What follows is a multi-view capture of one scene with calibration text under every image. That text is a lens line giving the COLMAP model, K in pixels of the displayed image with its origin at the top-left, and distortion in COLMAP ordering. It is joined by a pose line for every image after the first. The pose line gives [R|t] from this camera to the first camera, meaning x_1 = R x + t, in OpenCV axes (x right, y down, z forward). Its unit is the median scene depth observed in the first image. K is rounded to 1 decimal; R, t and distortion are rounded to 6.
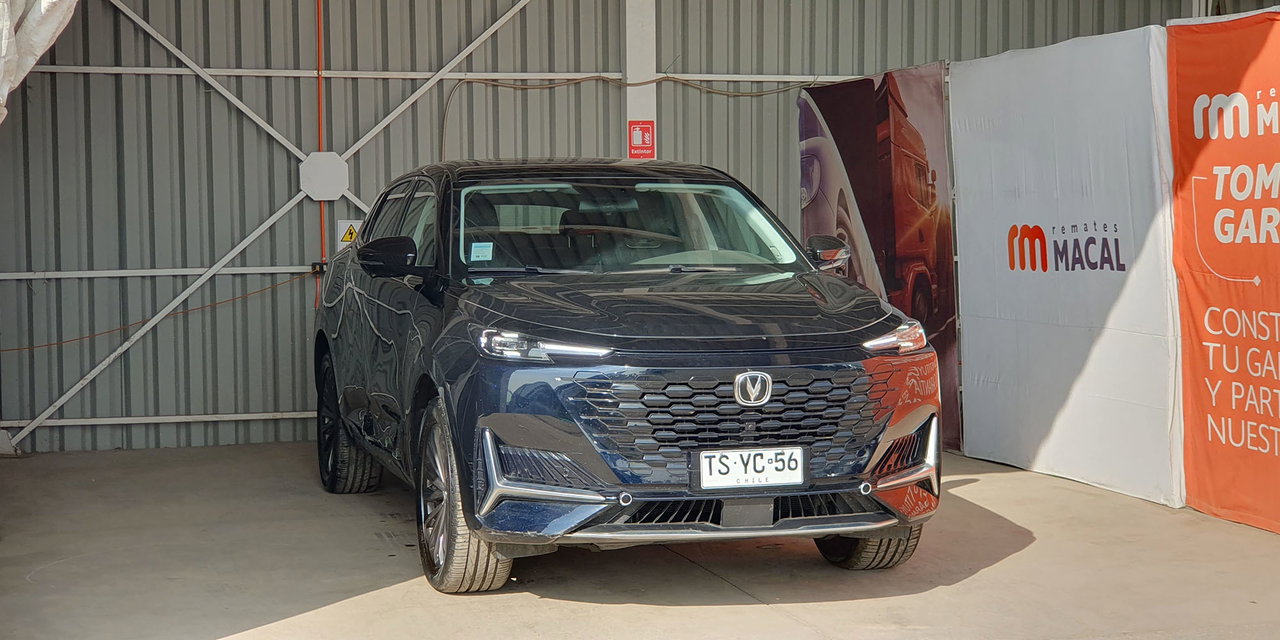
lens RADIAL K [[2051.5, 0, 615.4], [0, 2051.5, 319.5], [0, 0, 1]] dist [0.103689, 0.000000]
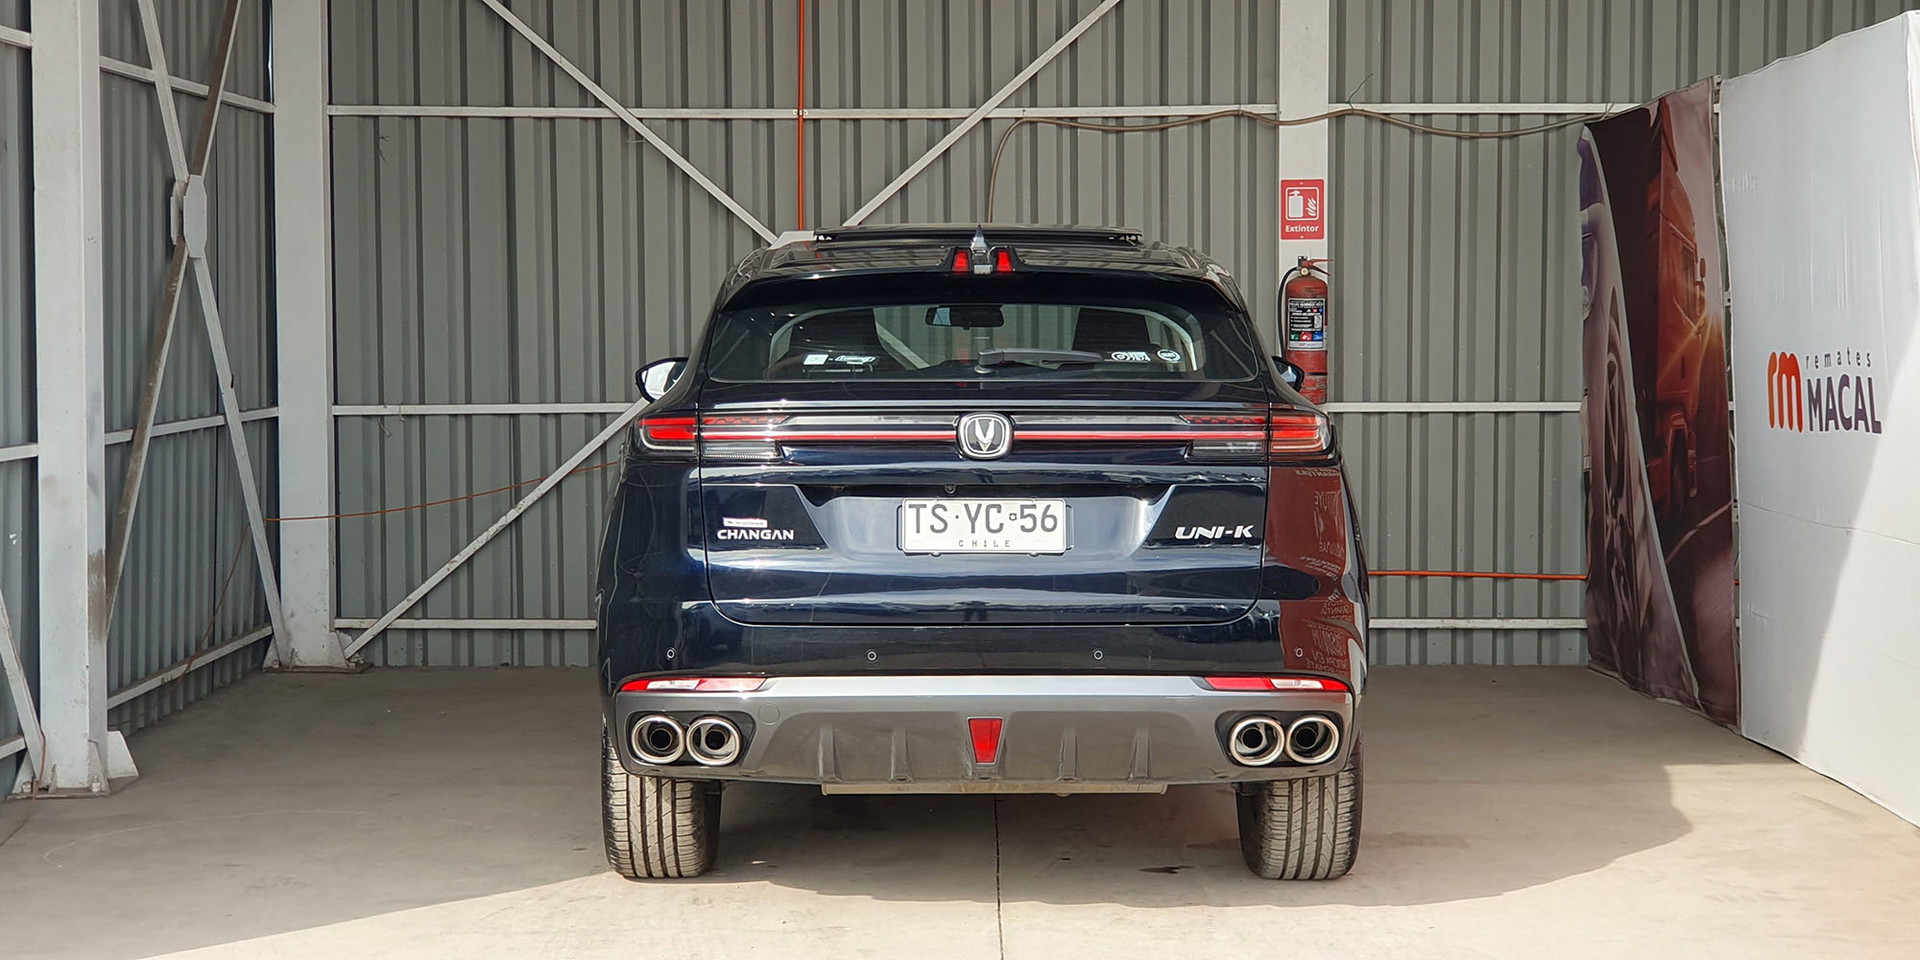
lens RADIAL K [[3077.3, 0, 908.4], [0, 3077.3, 421.1], [0, 0, 1]] dist [0.103689, 0.000000]
pose [[0.953815, 0.017101, -0.299908, 0.194645], [-0.022716, 0.999626, -0.015245, -0.005754], [0.299535, 0.021353, 0.953846, 0.064662]]
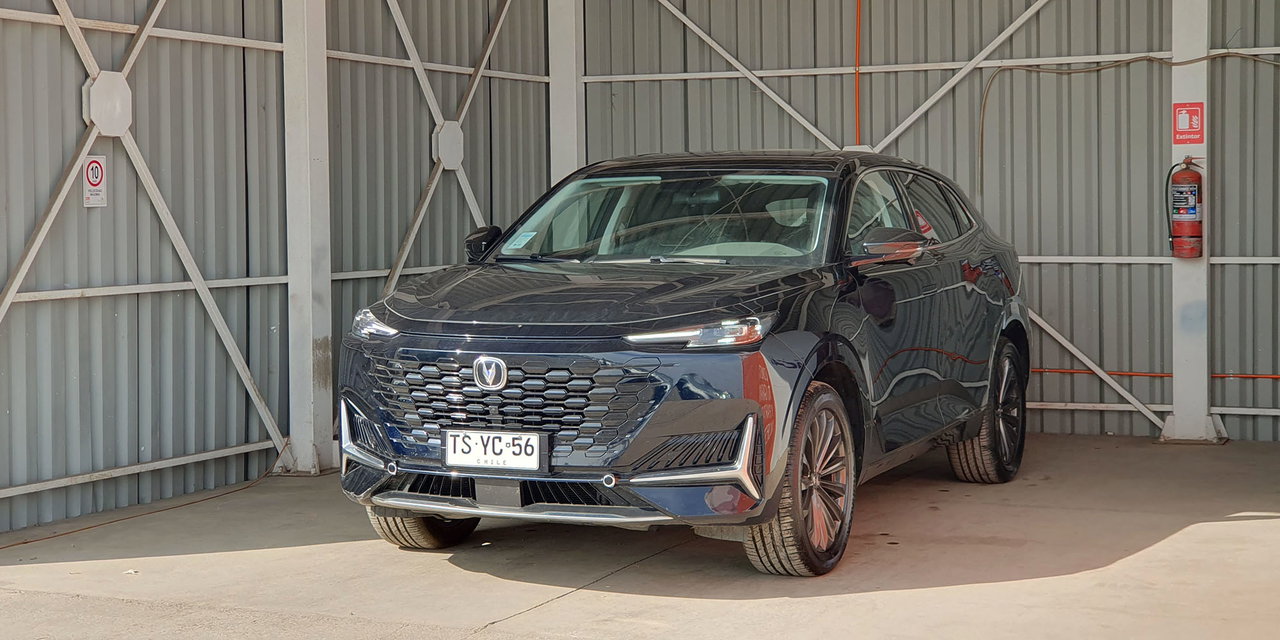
lens RADIAL K [[2051.5, 0, 600.4], [0, 2051.5, 298.7], [0, 0, 1]] dist [0.103689, 0.000000]
pose [[0.751215, 0.029284, -0.659408, 0.453349], [-0.033383, 0.999422, 0.006353, -0.007204], [0.659213, 0.017241, 0.751759, 0.146058]]
